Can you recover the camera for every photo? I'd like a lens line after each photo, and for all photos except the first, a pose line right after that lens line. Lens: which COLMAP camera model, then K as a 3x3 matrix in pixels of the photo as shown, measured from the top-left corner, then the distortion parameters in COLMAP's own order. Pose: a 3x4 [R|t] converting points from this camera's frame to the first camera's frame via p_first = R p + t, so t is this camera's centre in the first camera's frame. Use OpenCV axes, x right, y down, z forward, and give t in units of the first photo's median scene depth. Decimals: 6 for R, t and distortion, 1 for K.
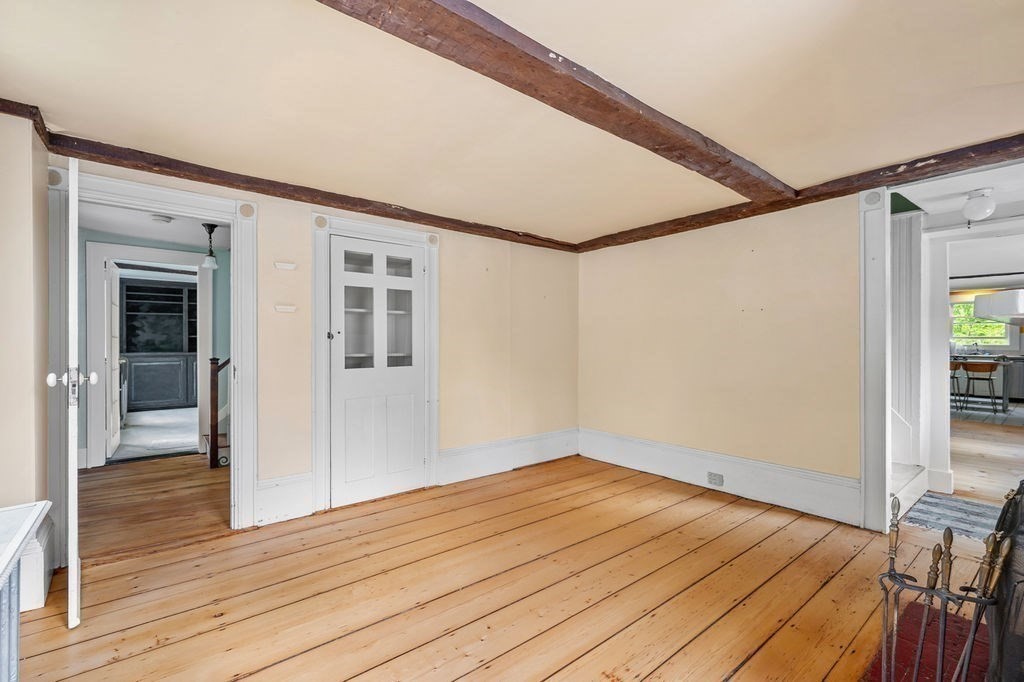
lens RADIAL K [[451.7, 0, 512.0], [0, 451.7, 341.0], [0, 0, 1]] dist [0.000630, 0.000082]
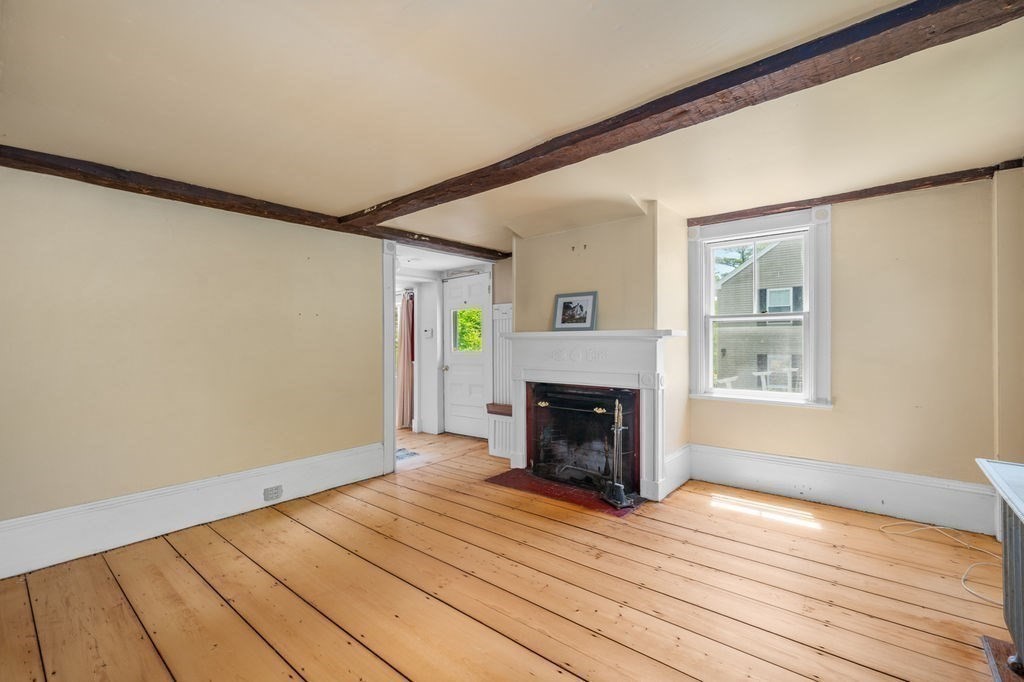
lens RADIAL K [[446.4, 0, 508.8], [0, 446.4, 345.5], [0, 0, 1]] dist [0.002041, 0.000248]
pose [[-0.189718, -0.003254, 0.981833, -0.585710], [0.005610, 0.999975, 0.004398, 0.001370], [-0.981823, 0.006342, -0.189695, 0.752893]]
